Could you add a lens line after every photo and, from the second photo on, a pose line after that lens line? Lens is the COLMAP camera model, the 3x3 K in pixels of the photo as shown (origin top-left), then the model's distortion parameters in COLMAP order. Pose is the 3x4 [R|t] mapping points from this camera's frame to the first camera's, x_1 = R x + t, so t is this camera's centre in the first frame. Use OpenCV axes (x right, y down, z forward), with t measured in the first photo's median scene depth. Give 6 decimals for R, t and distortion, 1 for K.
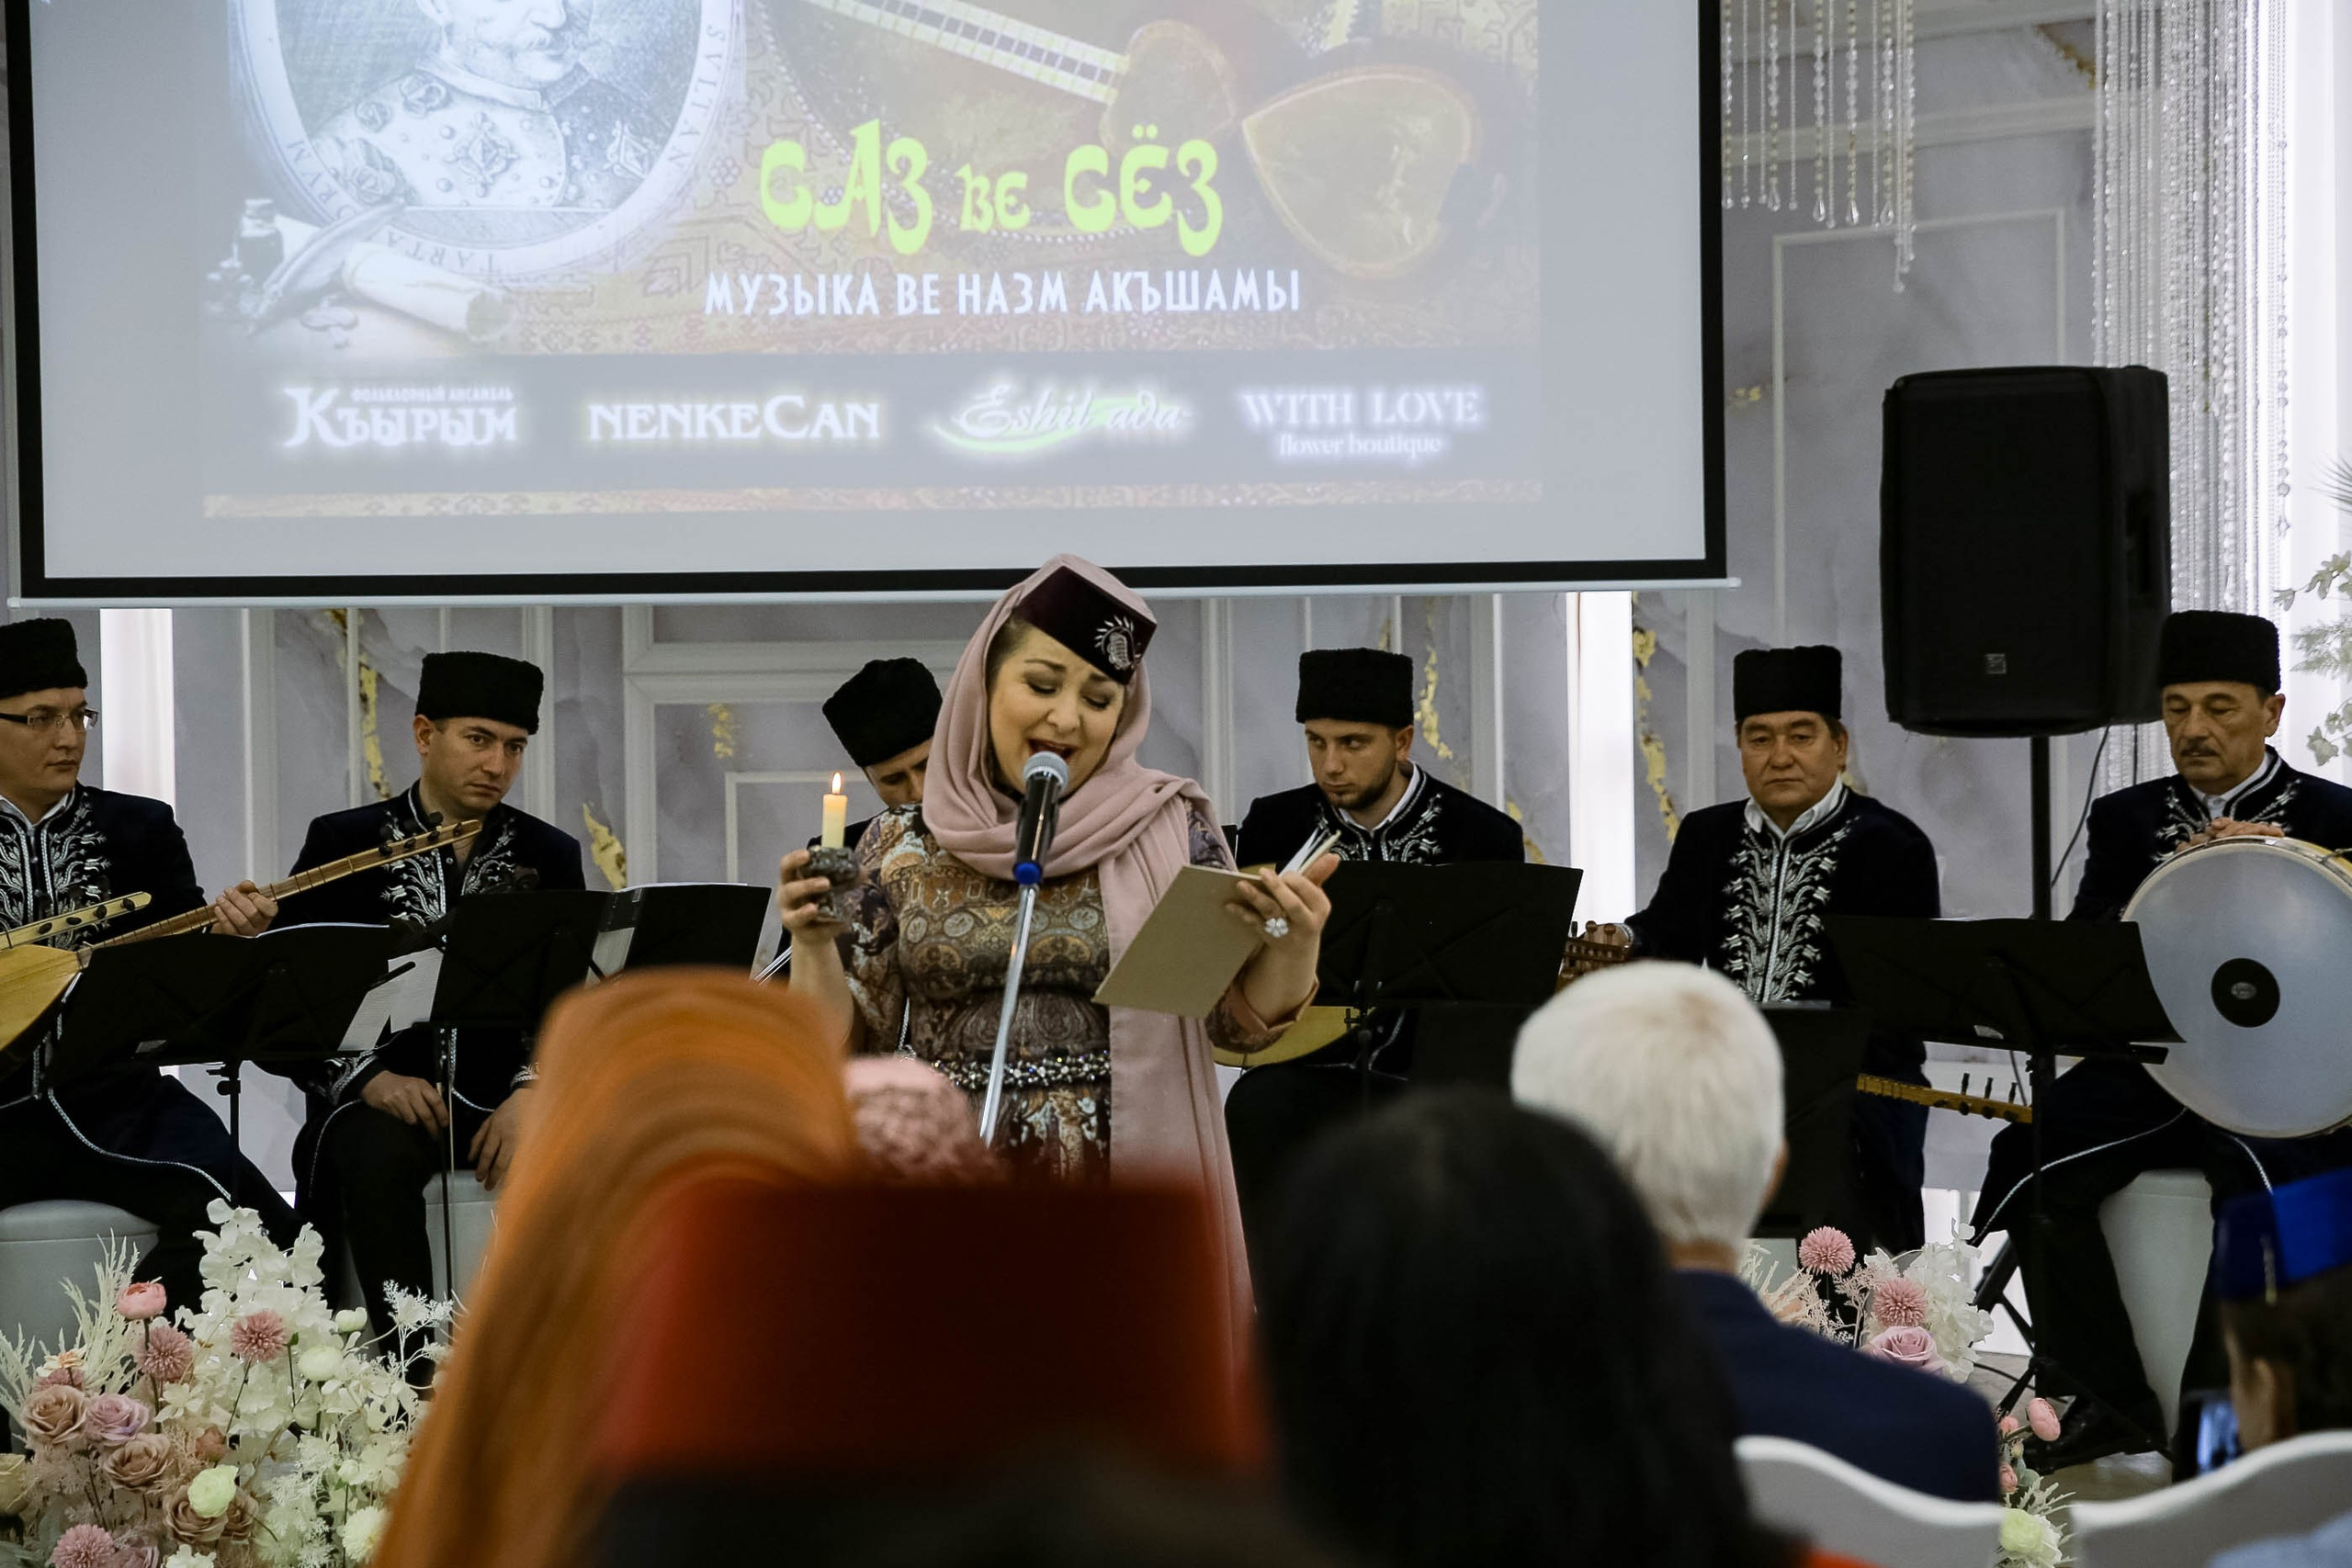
lens RADIAL K [[4532.2, 0, 1176.0], [0, 4532.2, 784.0], [0, 0, 1]] dist [0.217337, 0.214494]
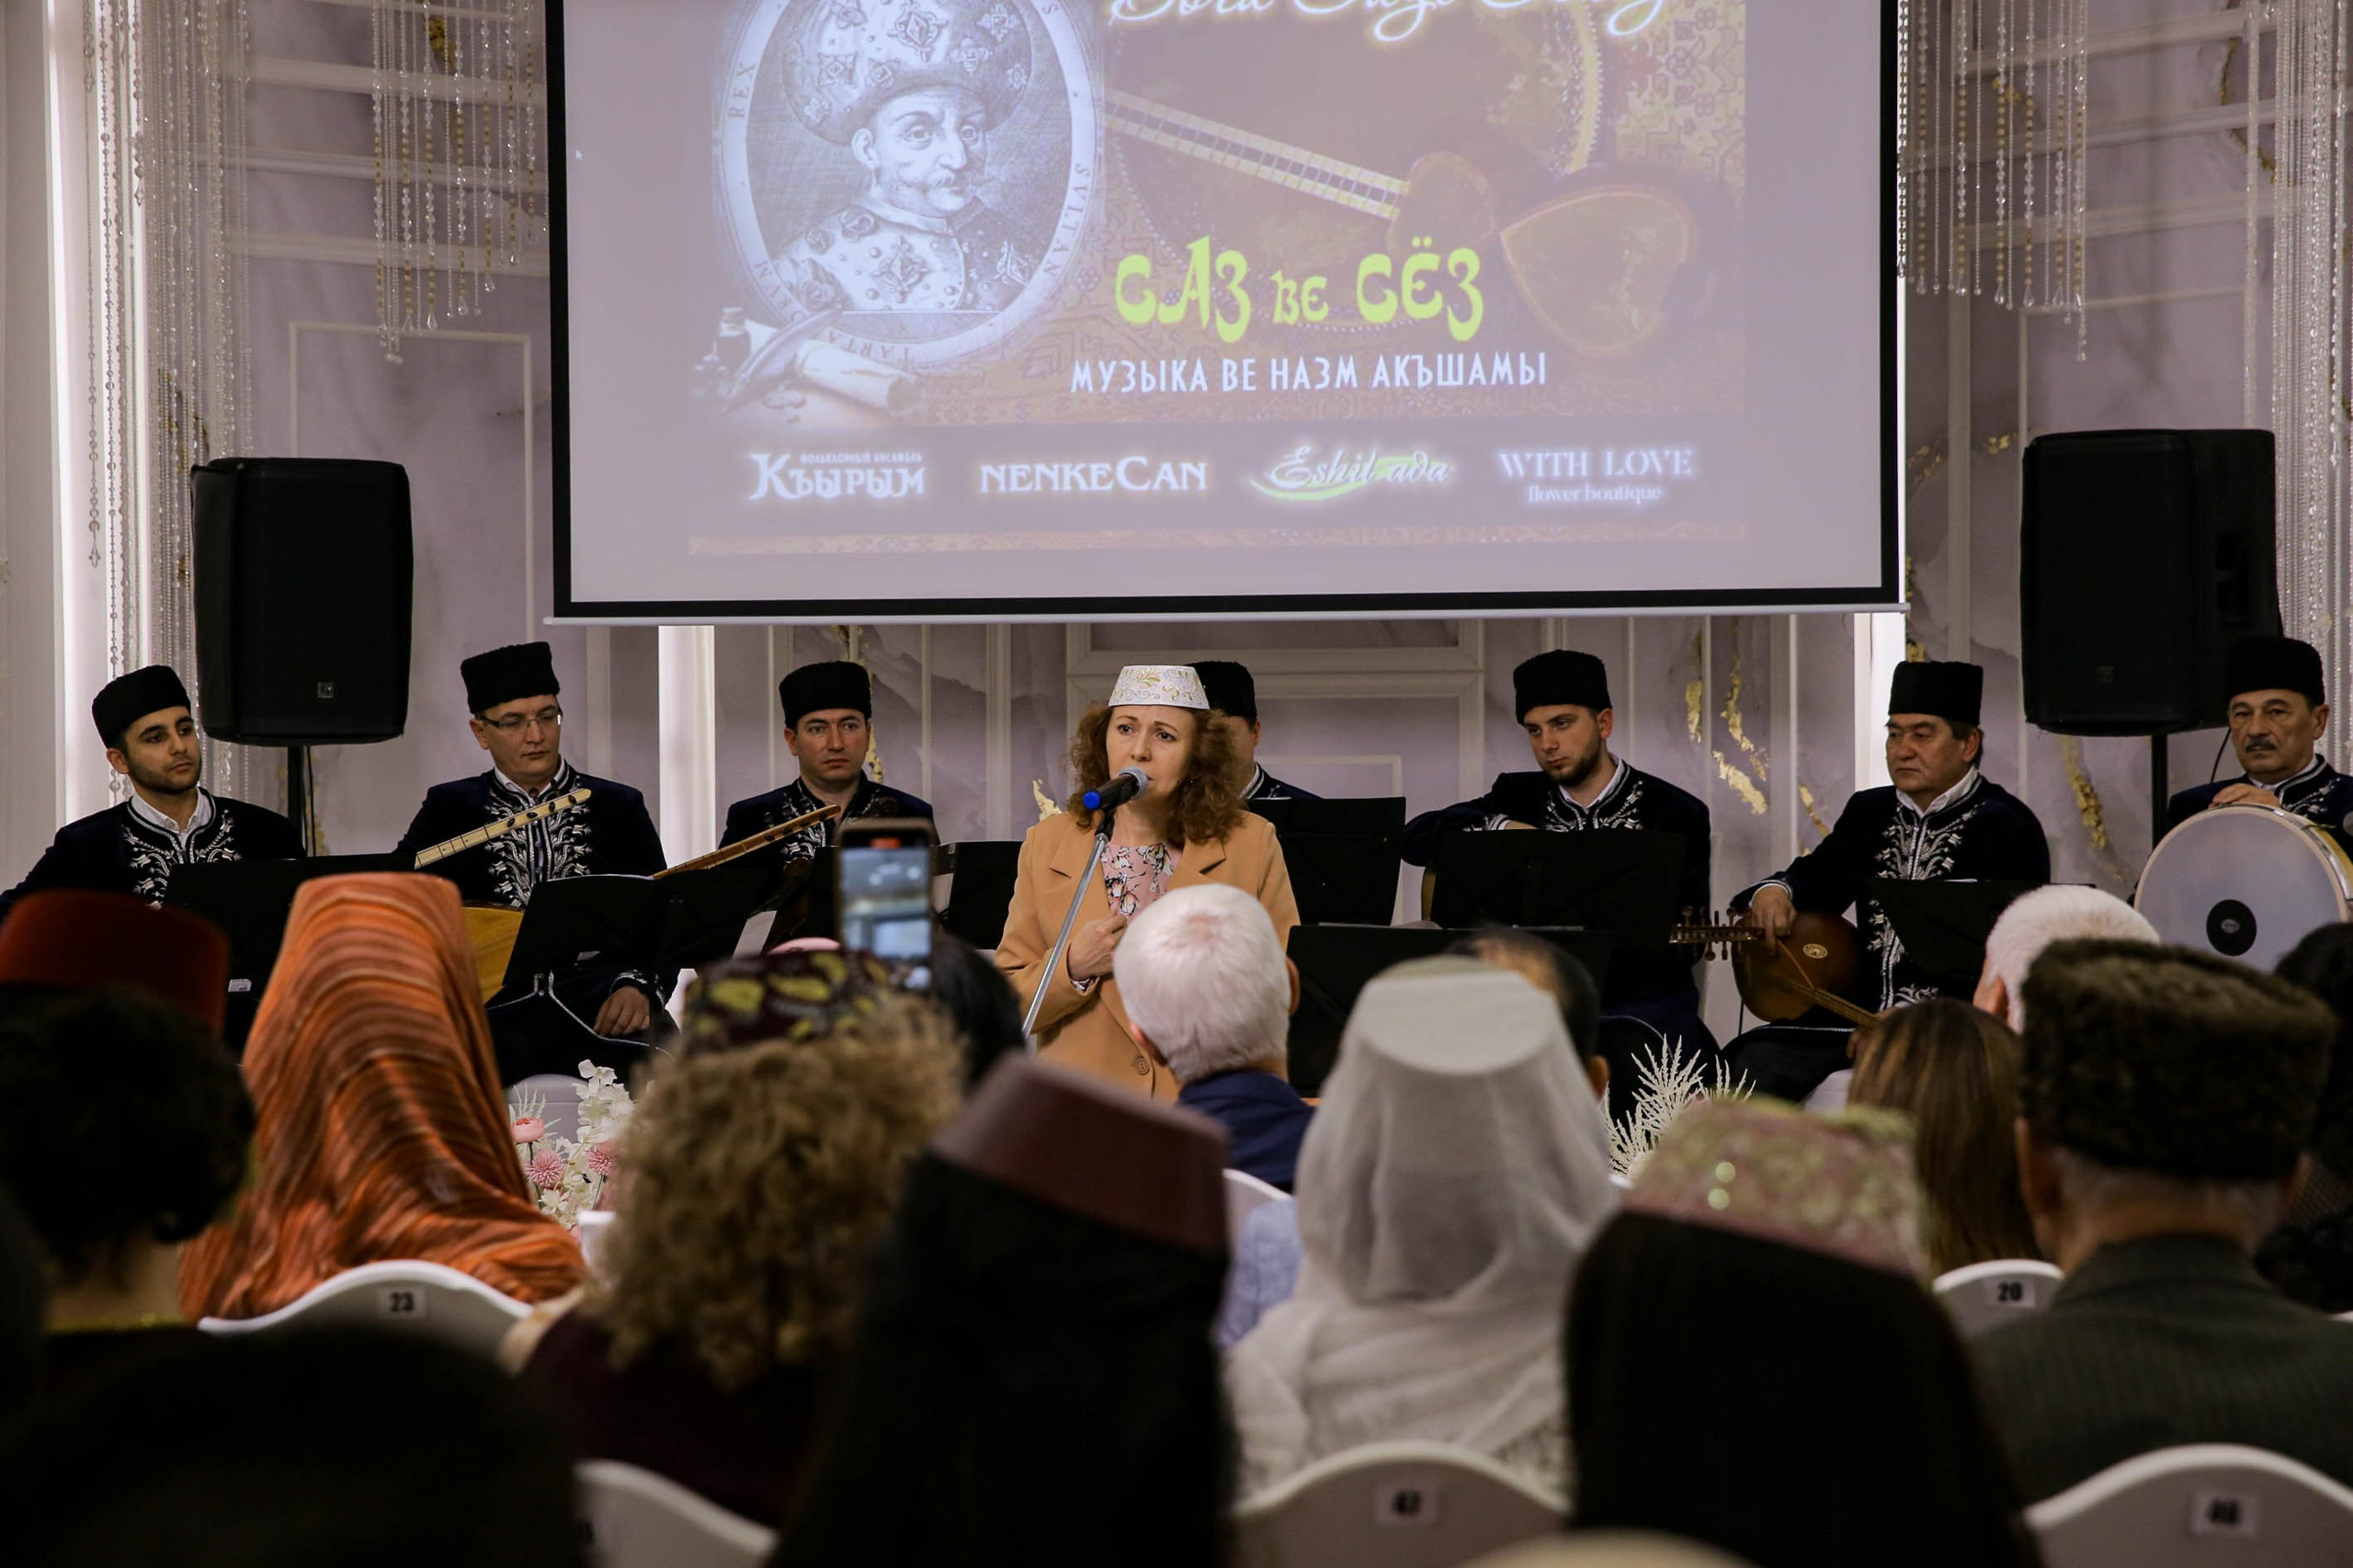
lens RADIAL K [[4534.5, 0, 1176.5], [0, 4534.5, 784.0], [0, 0, 1]] dist [0.217337, 0.214494]
pose [[0.982536, 0.010073, -0.185798, 0.159794], [-0.009634, 0.999948, 0.003262, 0.000845], [0.185821, -0.001415, 0.982583, -0.230380]]
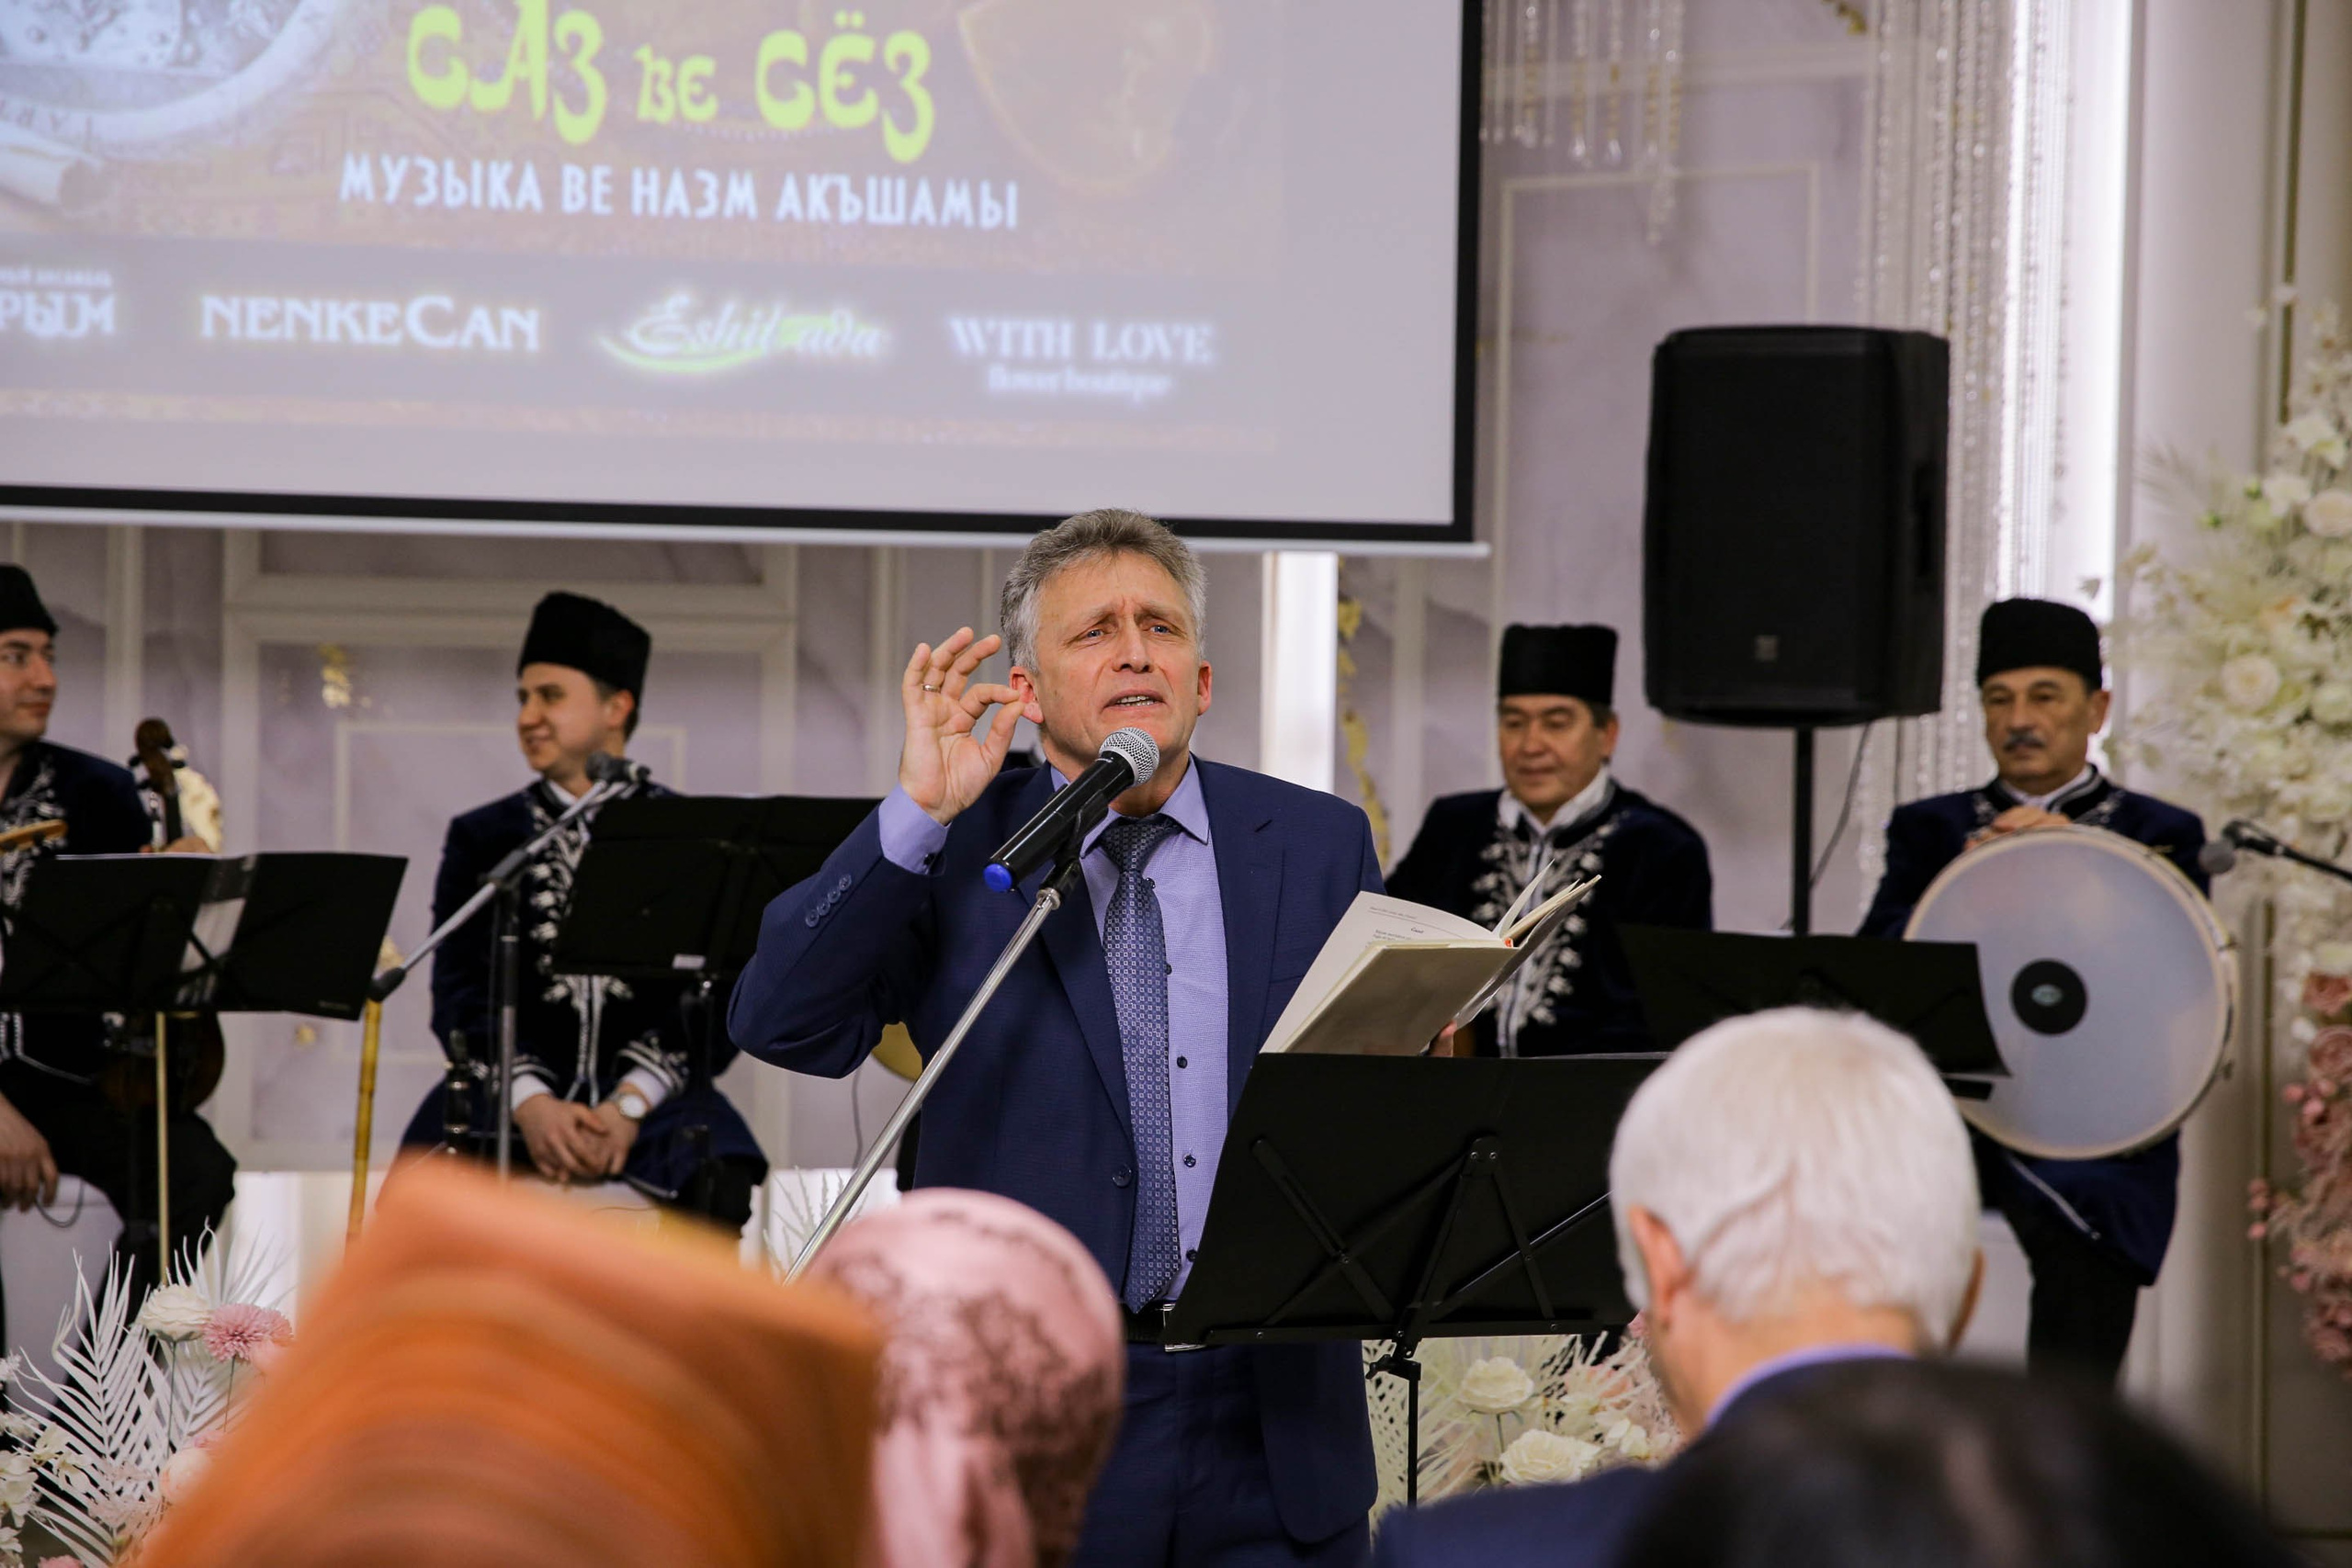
lens RADIAL K [[4365.9, 0, 1176.0], [0, 4365.9, 784.0], [0, 0, 1]] dist [0.231969, -0.022828]
pose [[0.994278, 0.030435, 0.102392, -0.026981], [-0.031240, 0.999492, 0.006267, -0.000835], [-0.102149, -0.009430, 0.994724, 0.134061]]
